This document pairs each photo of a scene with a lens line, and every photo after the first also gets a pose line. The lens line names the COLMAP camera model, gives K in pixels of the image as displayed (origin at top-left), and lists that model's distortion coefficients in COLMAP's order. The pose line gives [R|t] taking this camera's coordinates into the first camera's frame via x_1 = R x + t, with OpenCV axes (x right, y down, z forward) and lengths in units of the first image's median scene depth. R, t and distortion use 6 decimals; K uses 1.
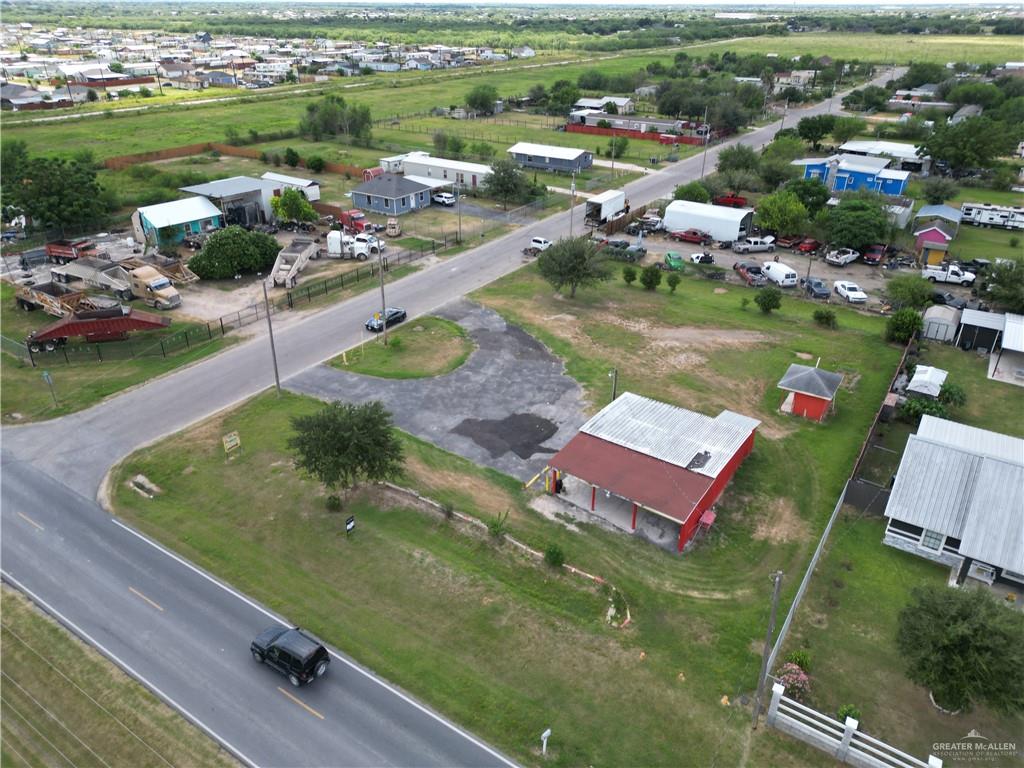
lens RADIAL K [[688.3, 0, 515.1], [0, 688.3, 425.4], [0, 0, 1]] dist [0.051353, -0.004252]
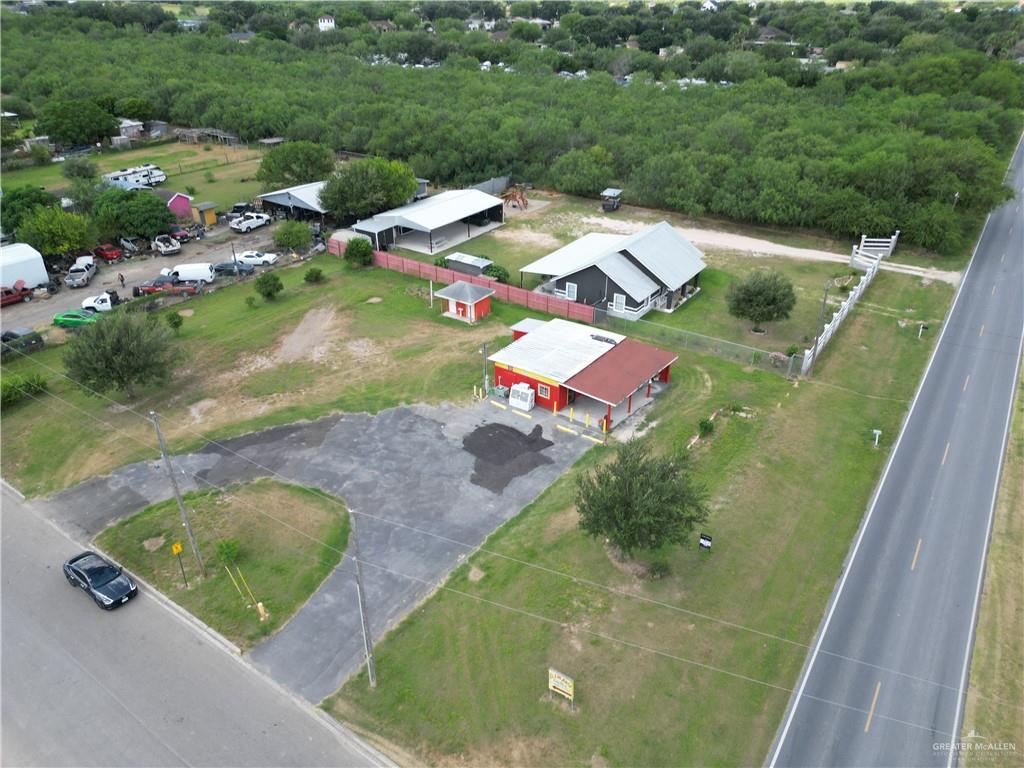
lens RADIAL K [[688.3, 0, 515.1], [0, 688.3, 425.4], [0, 0, 1]] dist [0.051353, -0.004252]
pose [[0.018806, -0.548648, 0.835842, -0.669343], [0.516347, 0.721208, 0.461785, -0.381634], [-0.856173, 0.422900, 0.296856, 0.620846]]
